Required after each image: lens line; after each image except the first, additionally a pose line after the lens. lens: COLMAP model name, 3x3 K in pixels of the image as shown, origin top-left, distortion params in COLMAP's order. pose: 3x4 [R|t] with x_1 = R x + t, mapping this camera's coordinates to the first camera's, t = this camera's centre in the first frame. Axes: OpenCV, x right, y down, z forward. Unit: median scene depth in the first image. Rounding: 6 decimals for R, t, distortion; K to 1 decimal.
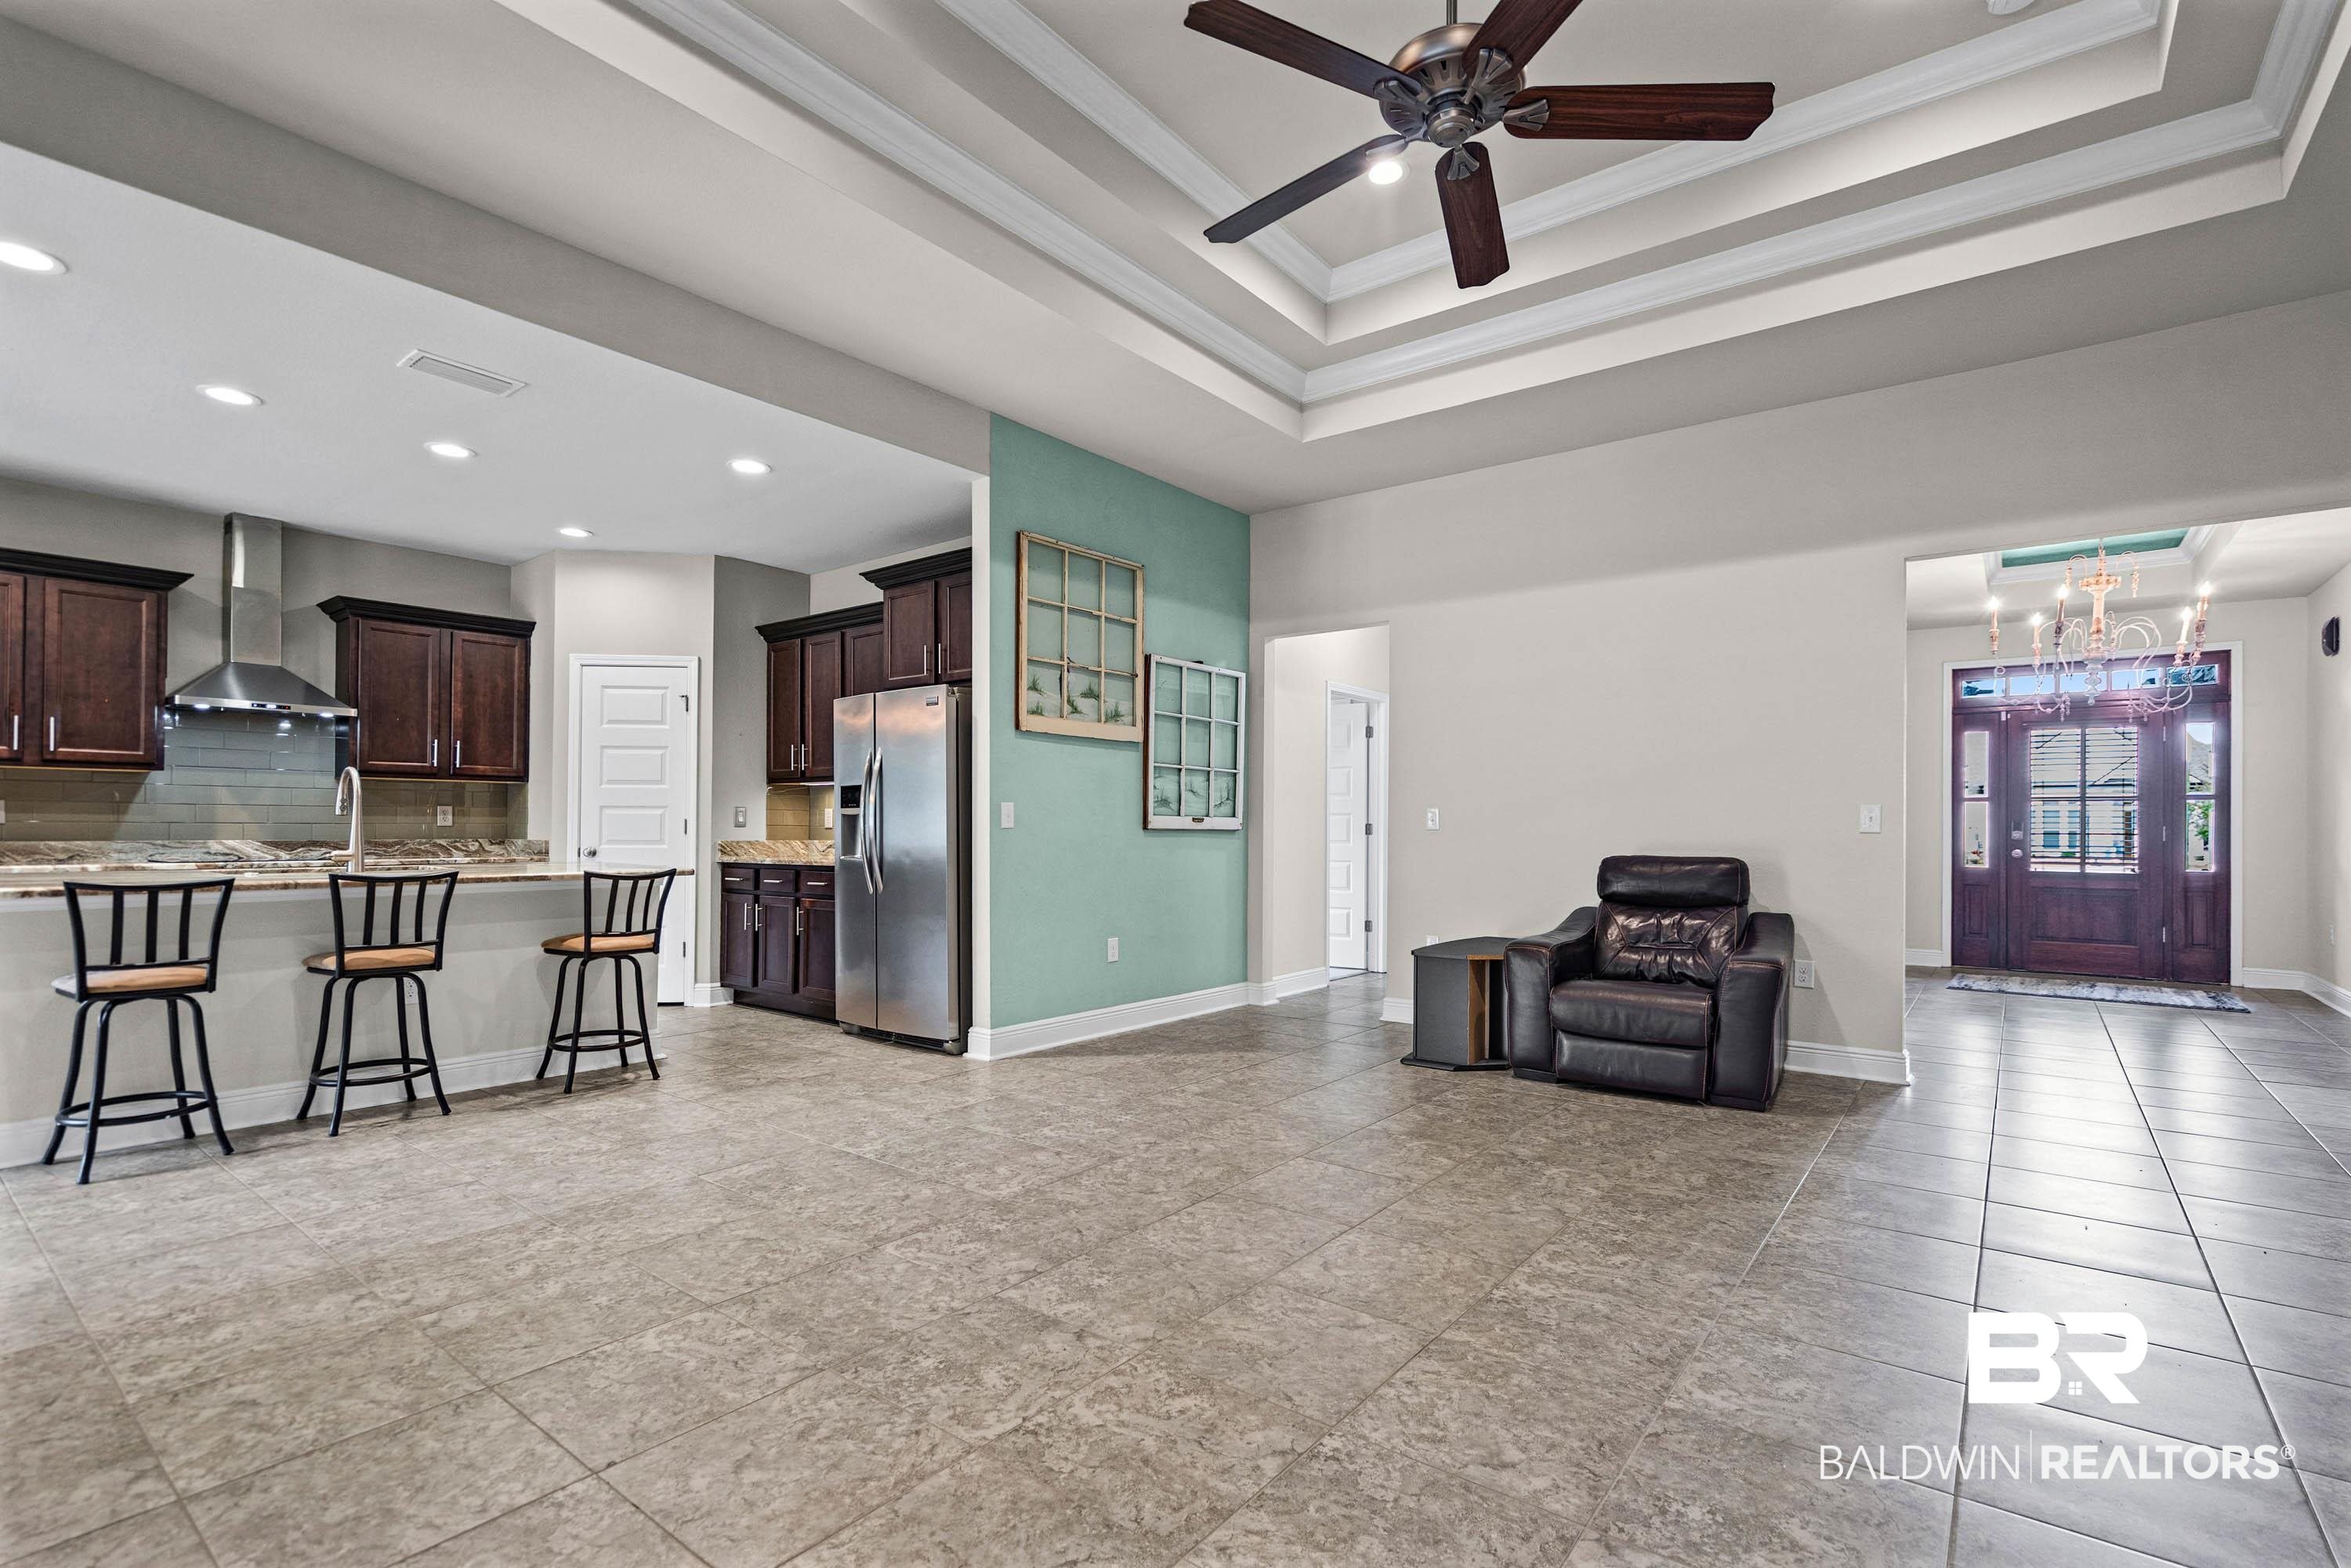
lens RADIAL K [[1086.2, 0, 1161.9], [0, 1086.2, 846.5], [0, 0, 1]] dist [-0.001631, -0.000054]
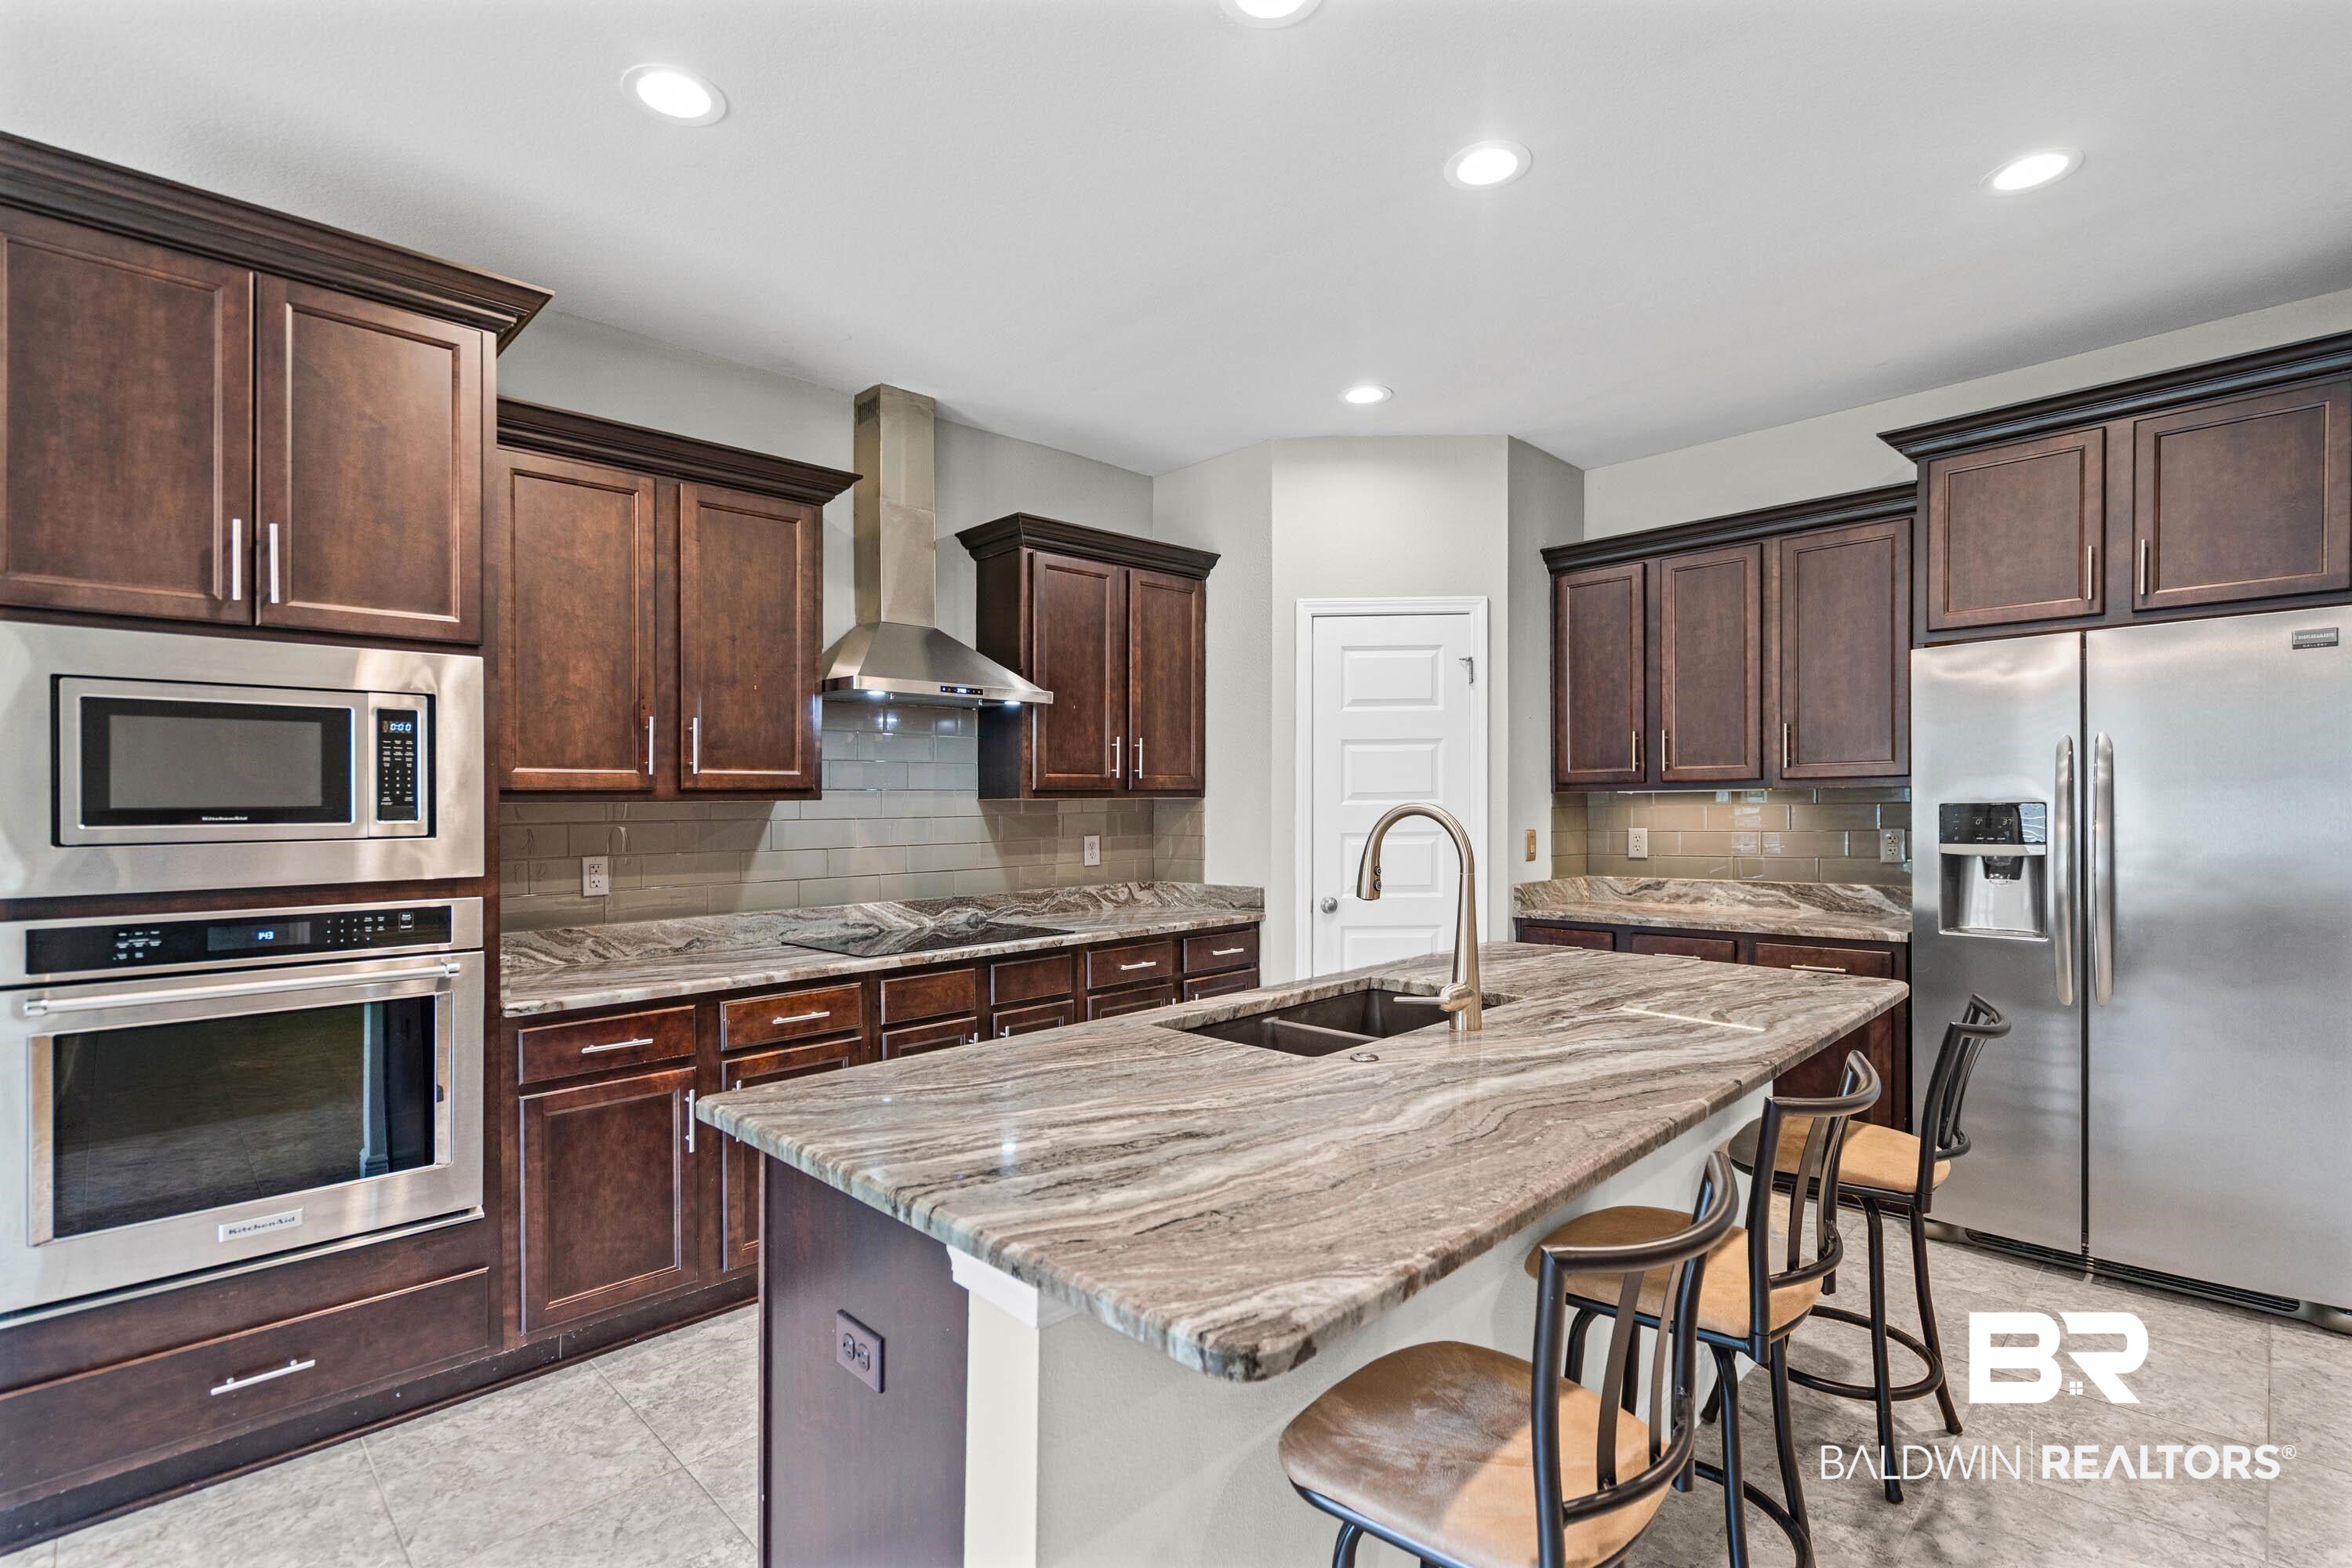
lens RADIAL K [[1086.7, 0, 1155.7], [0, 1086.7, 833.8], [0, 0, 1]] dist [-0.001631, -0.000054]
pose [[0.992133, -0.013124, -0.124502, -0.668739], [0.014575, 0.999836, 0.010752, -0.055953], [0.124341, -0.012482, 0.992161, 0.422613]]
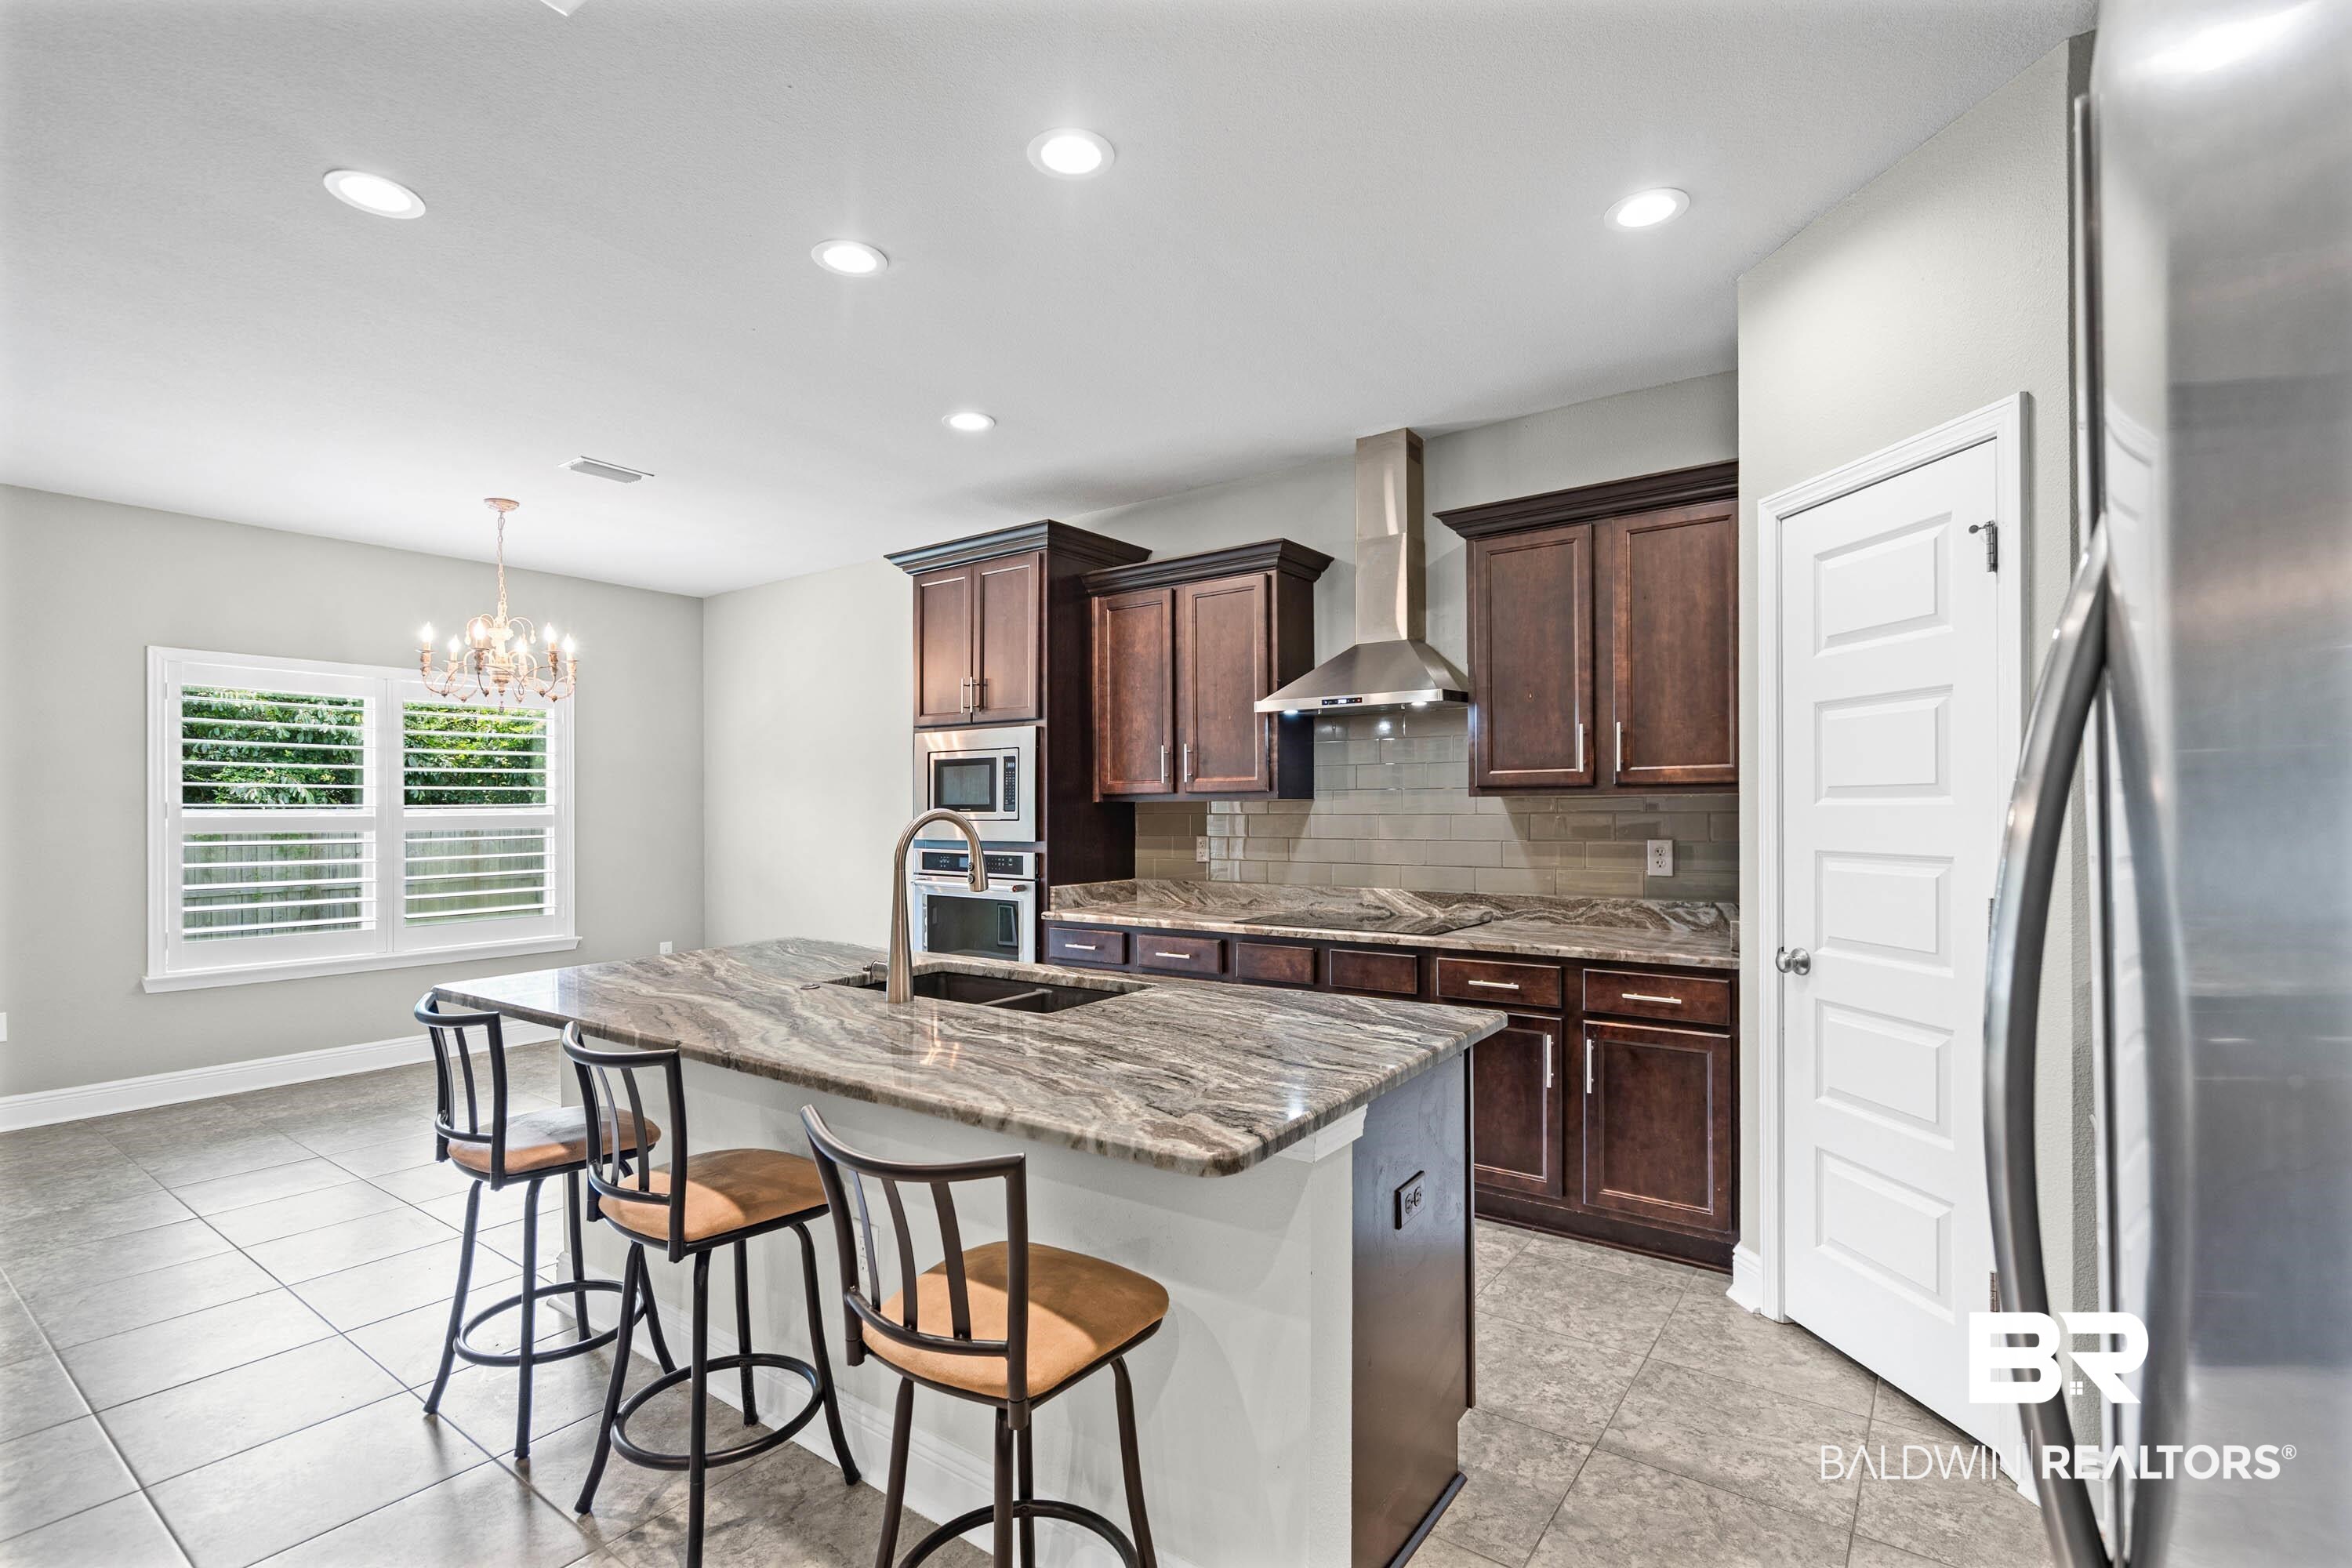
lens RADIAL K [[1086.7, 0, 1174.4], [0, 1086.7, 774.2], [0, 0, 1]] dist [-0.001631, -0.000054]
pose [[0.042189, -0.033695, -0.998541, -0.147519], [-0.006811, 0.999398, -0.034011, -0.062023], [0.999086, 0.008236, 0.041934, 0.908315]]
